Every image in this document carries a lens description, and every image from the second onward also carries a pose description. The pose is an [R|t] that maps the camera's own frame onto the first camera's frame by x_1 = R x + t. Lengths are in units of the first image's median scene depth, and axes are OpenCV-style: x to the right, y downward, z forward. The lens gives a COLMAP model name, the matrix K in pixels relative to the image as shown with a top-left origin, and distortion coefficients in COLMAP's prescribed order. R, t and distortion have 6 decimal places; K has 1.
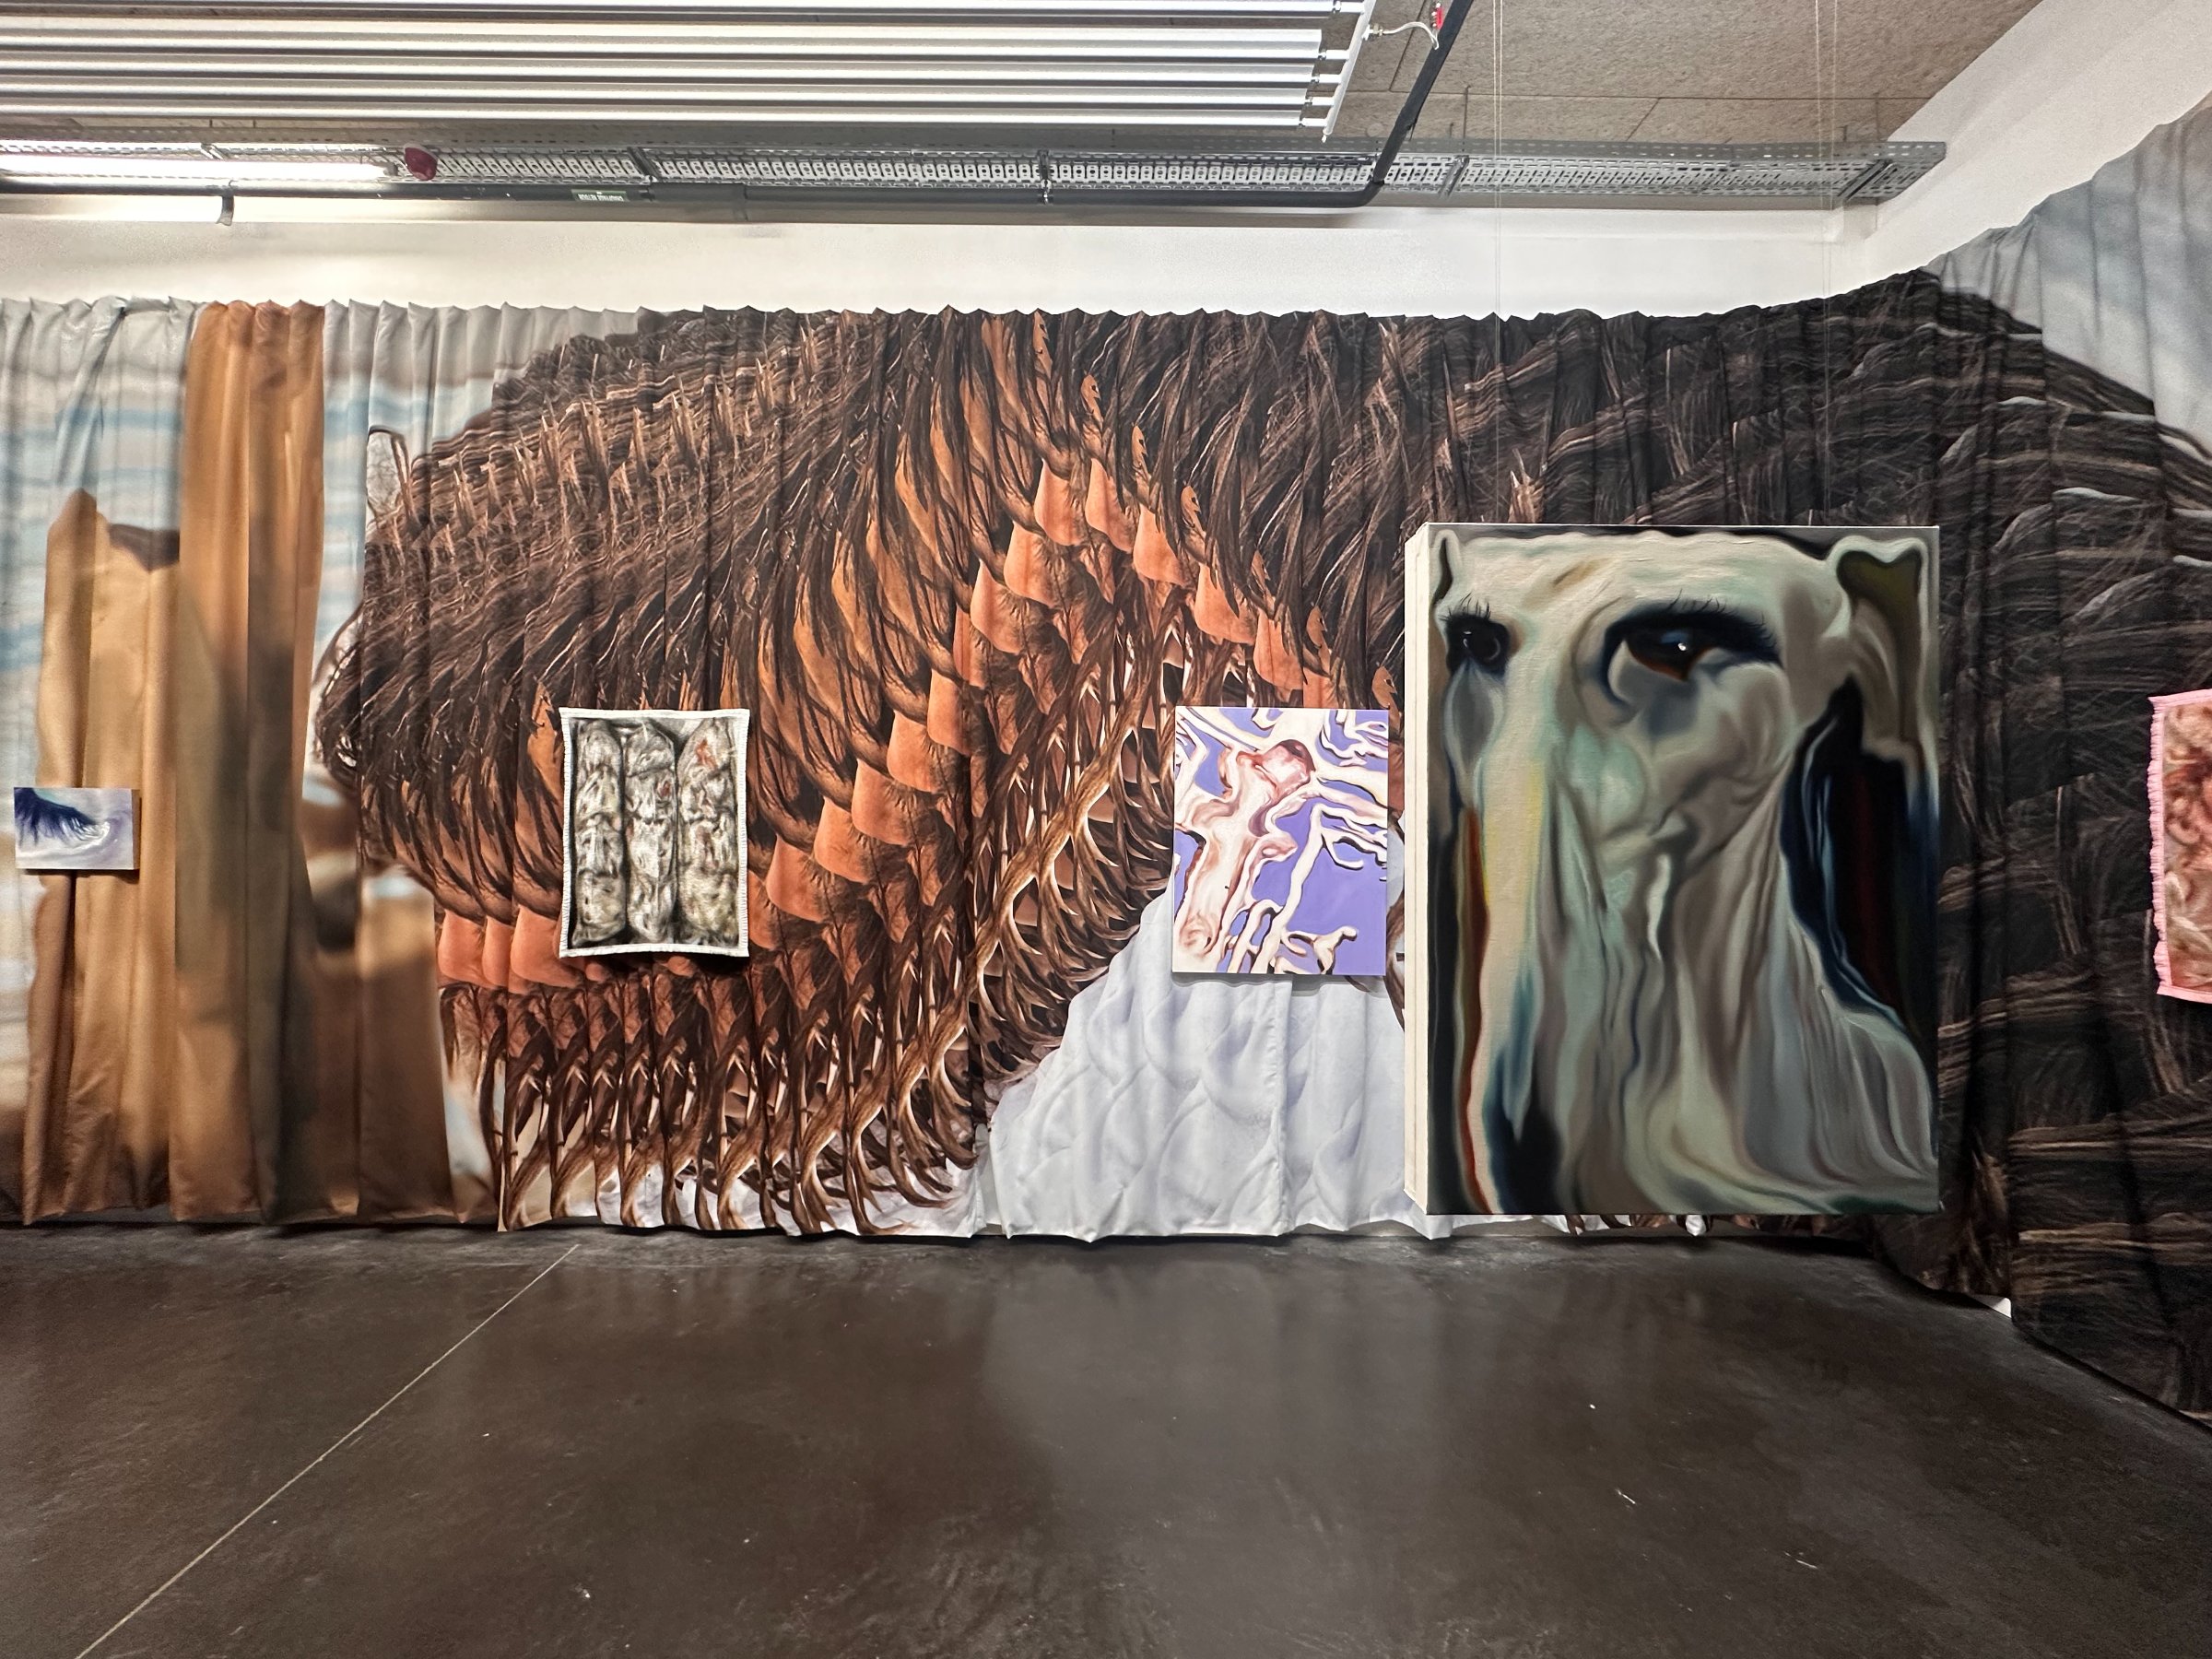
lens RADIAL K [[888.8, 0, 1106.0], [0, 888.8, 829.5], [0, 0, 1]] dist [-0.000088, -0.000136]
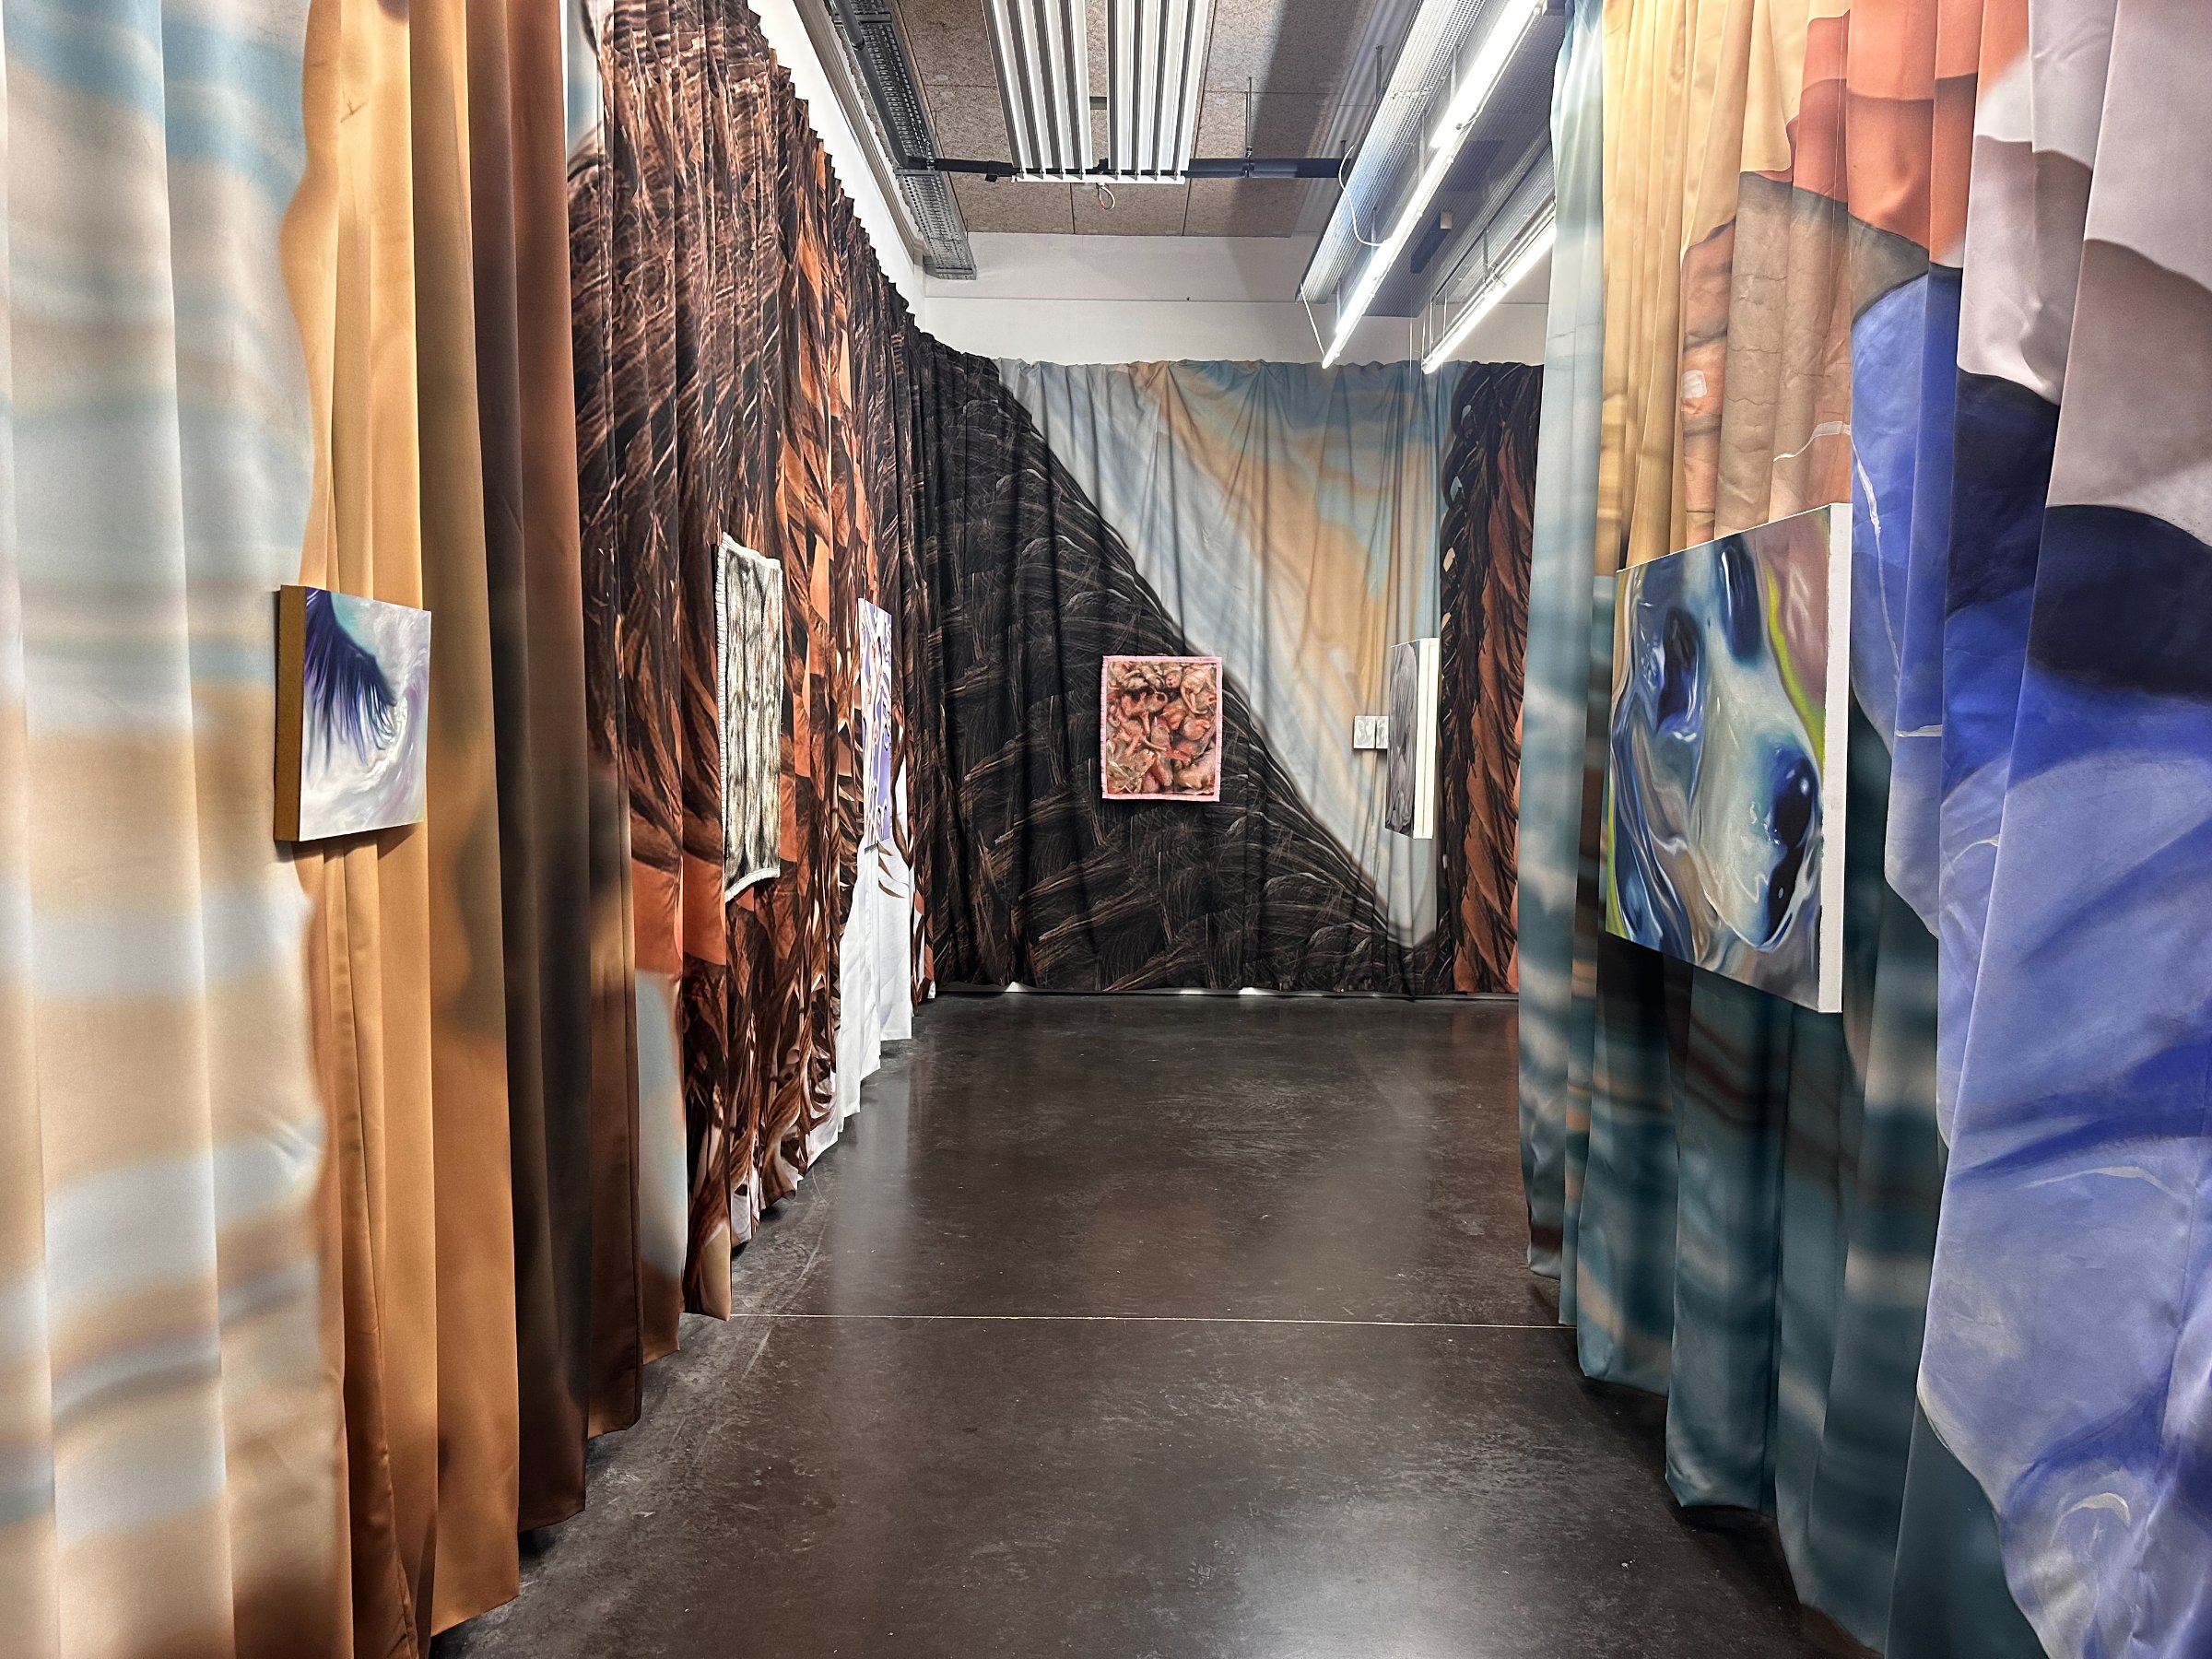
lens RADIAL K [[1557.7, 0, 1106.0], [0, 1557.7, 829.5], [0, 0, 1]] dist [0.249163, -0.000119]
pose [[0.009384, -0.071833, 0.997373, -2.436515], [-0.019729, 0.997209, 0.072007, -0.006649], [-0.999761, -0.020353, 0.007940, 0.934086]]
